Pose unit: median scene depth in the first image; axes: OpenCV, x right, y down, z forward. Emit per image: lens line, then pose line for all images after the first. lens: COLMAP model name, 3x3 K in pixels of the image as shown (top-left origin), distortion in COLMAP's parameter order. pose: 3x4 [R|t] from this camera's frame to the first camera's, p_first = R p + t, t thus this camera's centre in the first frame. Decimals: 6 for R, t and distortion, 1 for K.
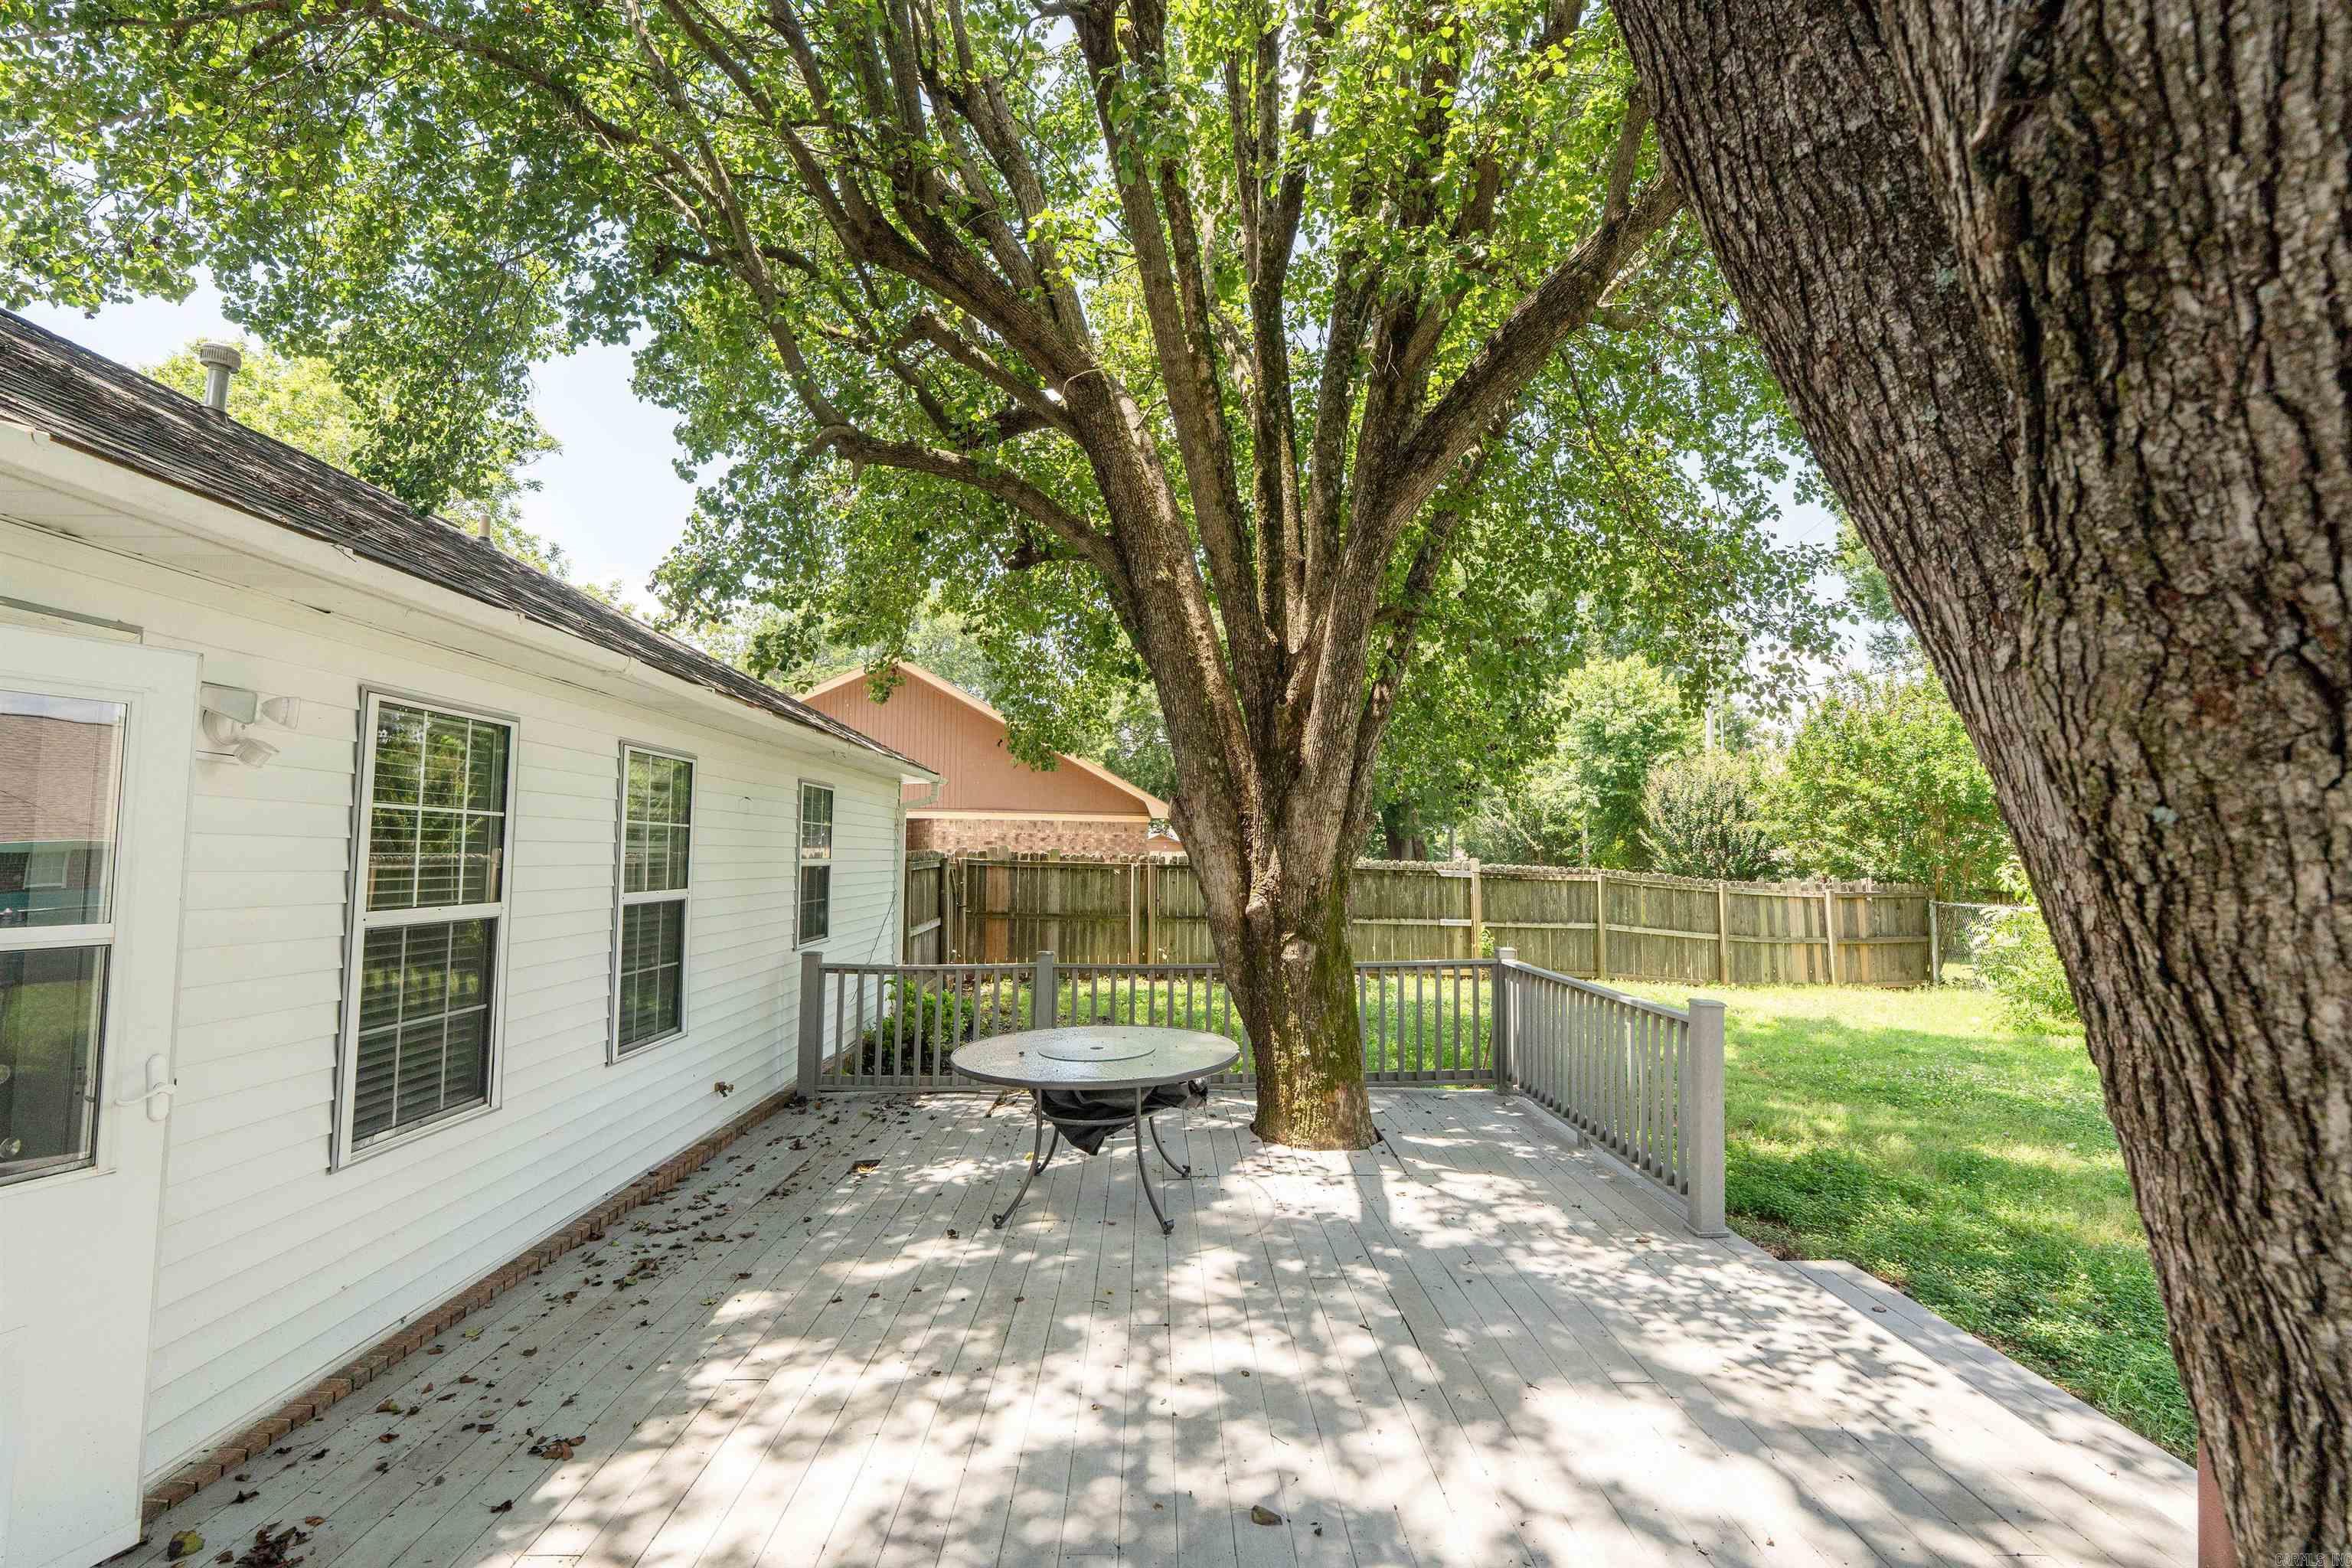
lens RADIAL K [[1050.5, 0, 1172.3], [0, 1050.5, 786.4], [0, 0, 1]] dist [-0.004242, 0.002005]
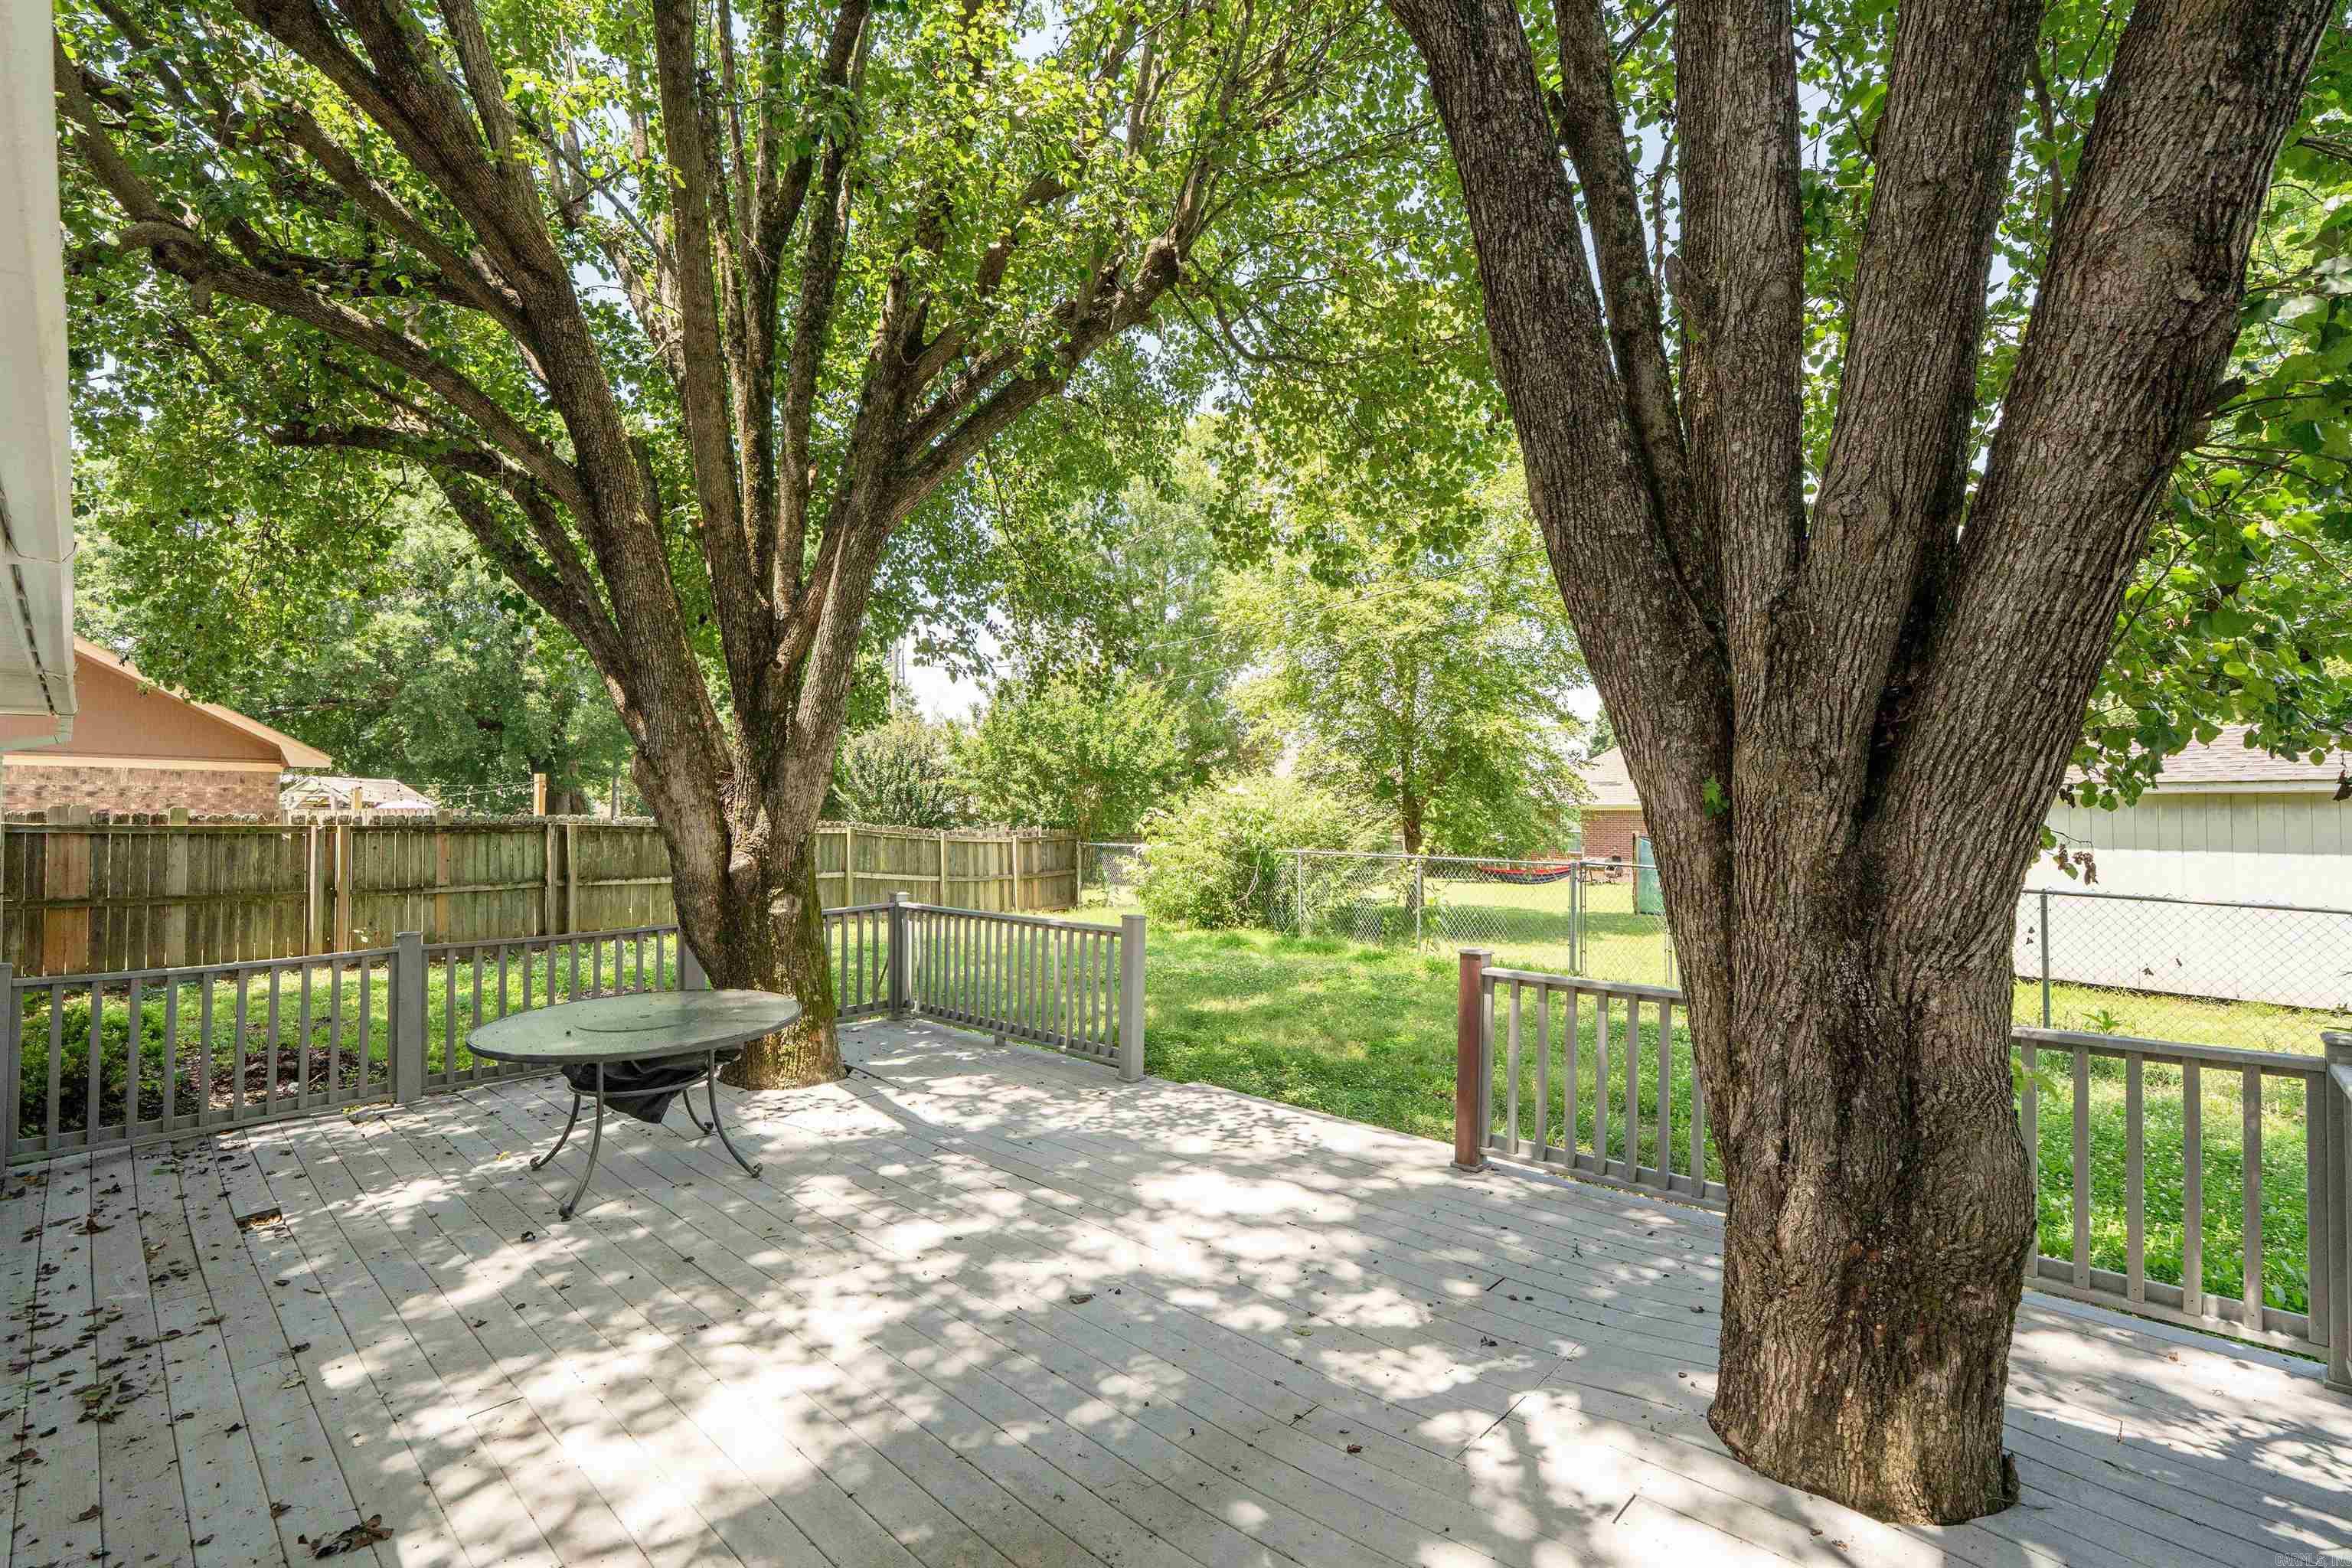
lens RADIAL K [[1050.5, 0, 1171.3], [0, 1050.5, 783.9], [0, 0, 1]] dist [-0.004242, 0.002005]
pose [[0.706773, 0.008413, 0.707391, -0.448094], [-0.038351, 0.998915, 0.026438, -0.008531], [-0.706400, -0.045814, 0.706328, -0.011471]]
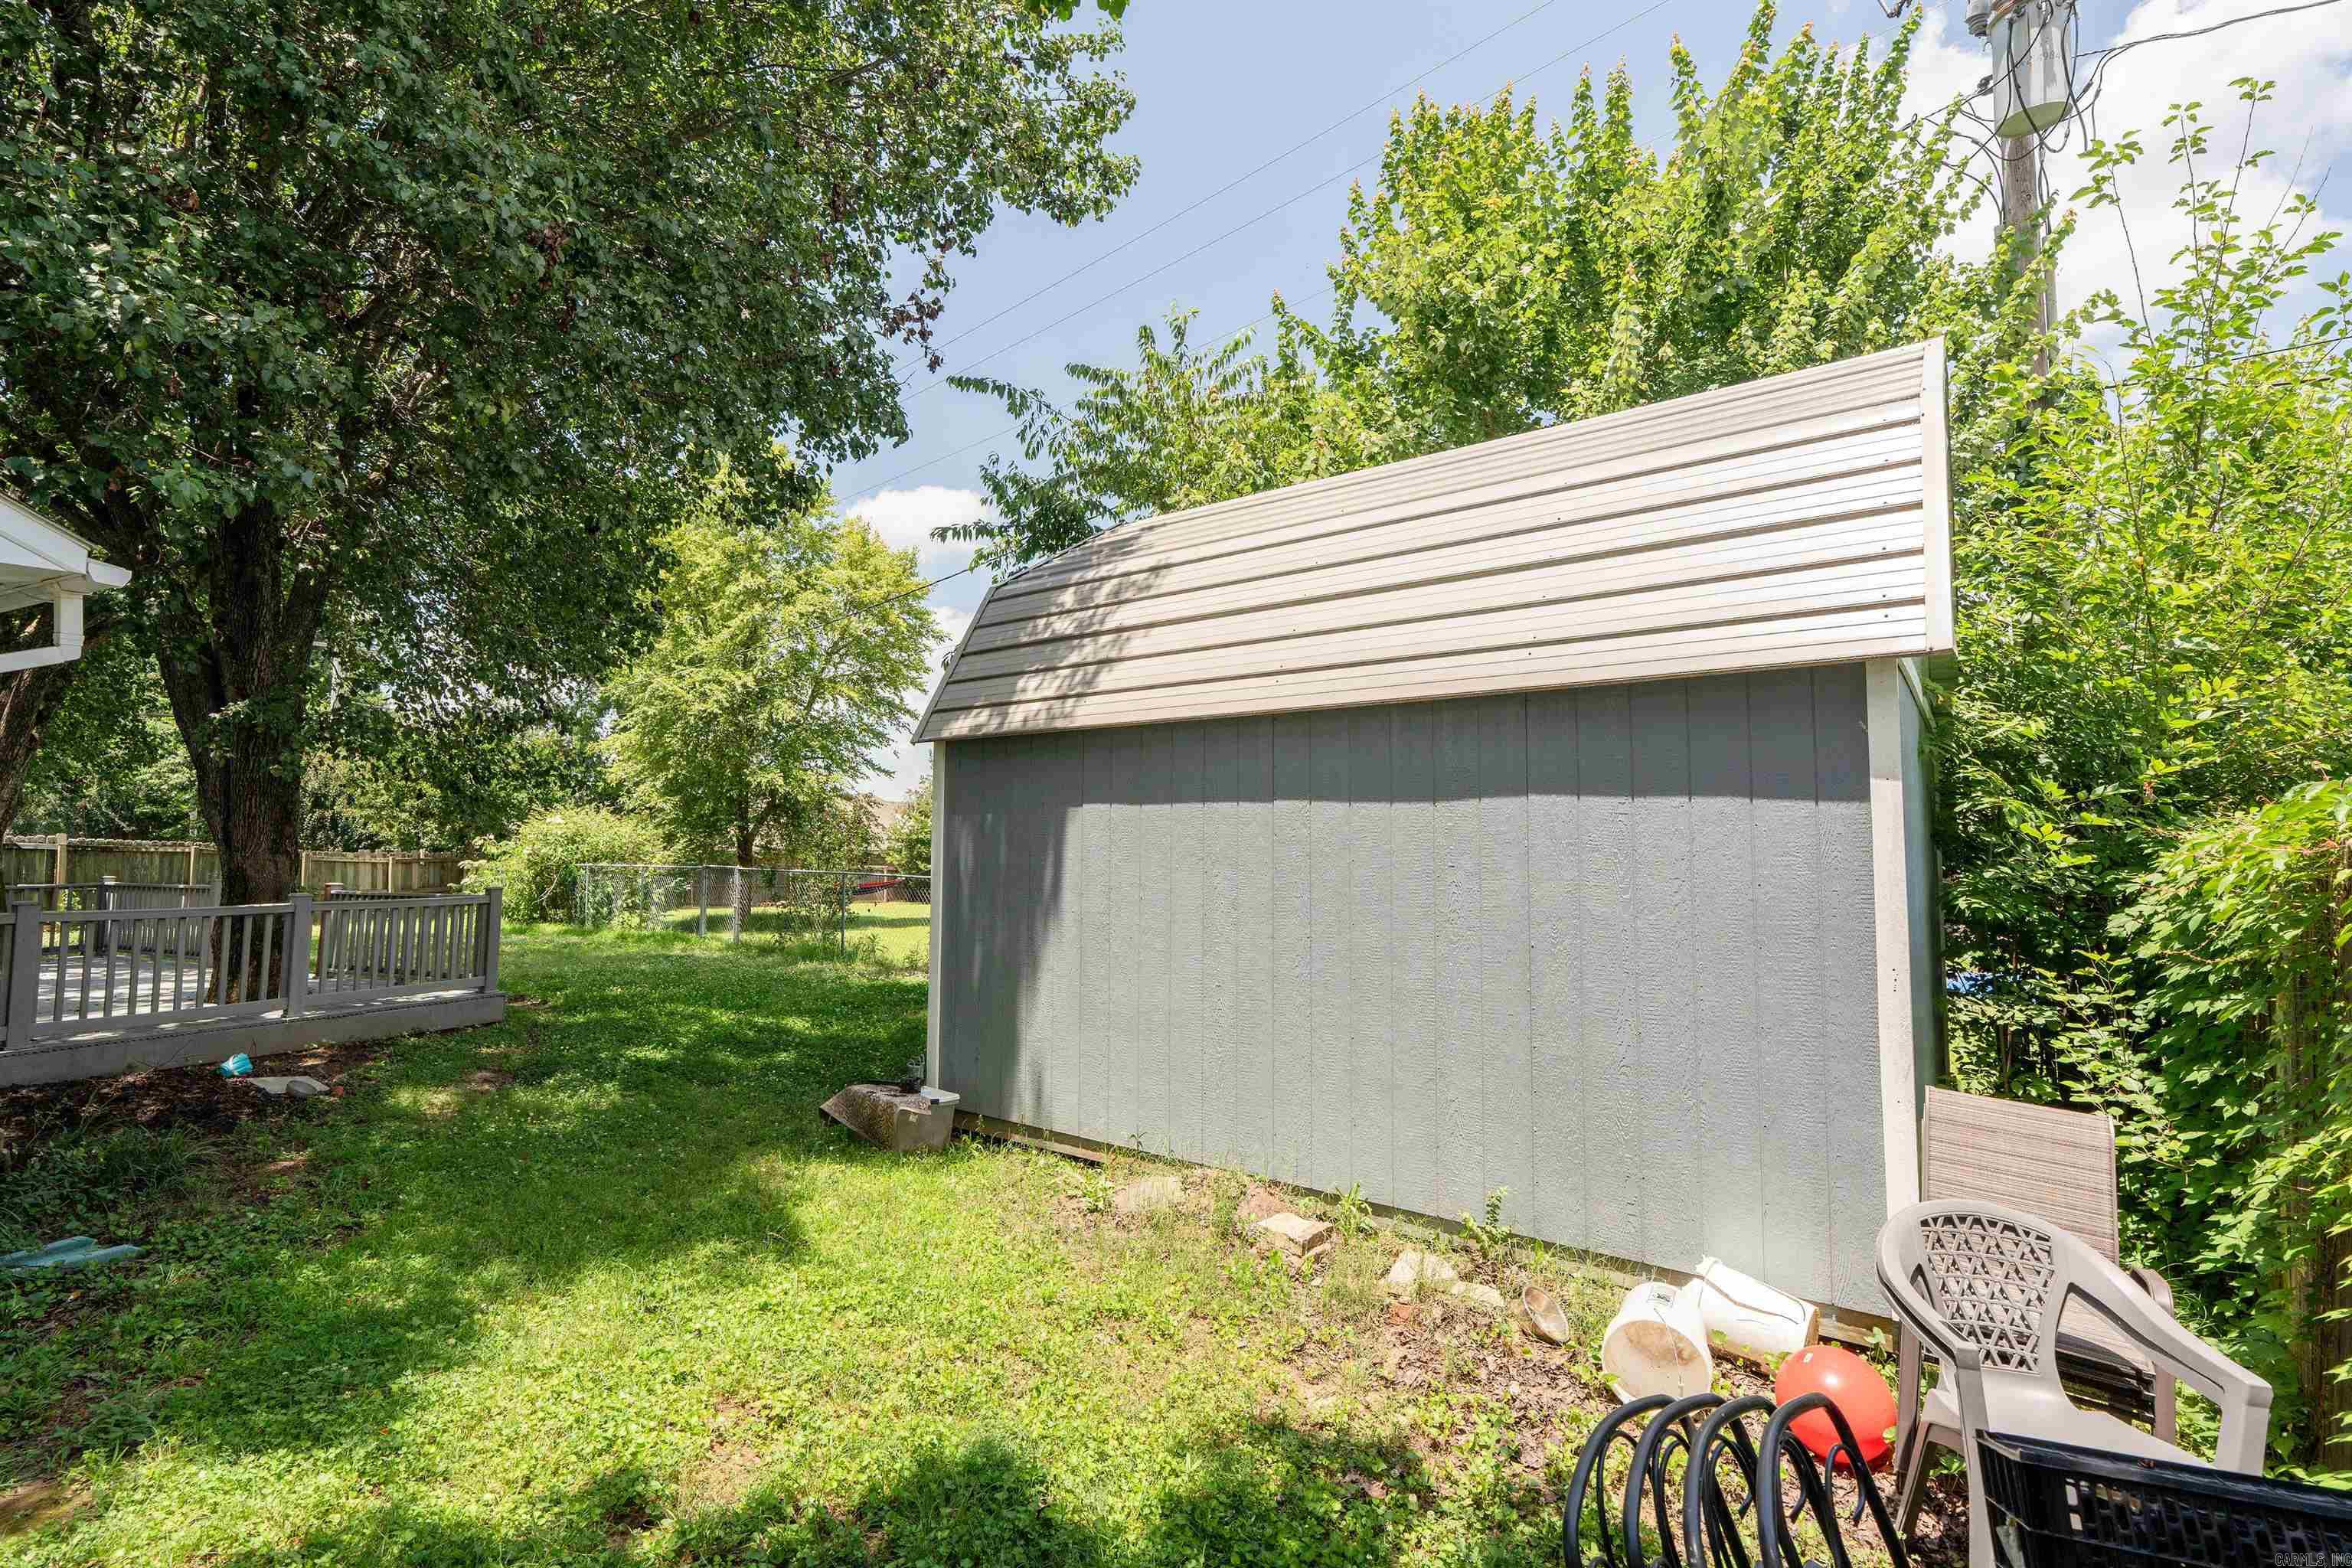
lens RADIAL K [[1050.5, 0, 1181.2], [0, 1050.5, 774.5], [0, 0, 1]] dist [-0.004242, 0.002005]
pose [[0.431450, 0.056767, 0.900349, -0.853666], [-0.057809, 0.997707, -0.035203, -0.107759], [-0.900283, -0.036860, 0.433742, -2.355123]]
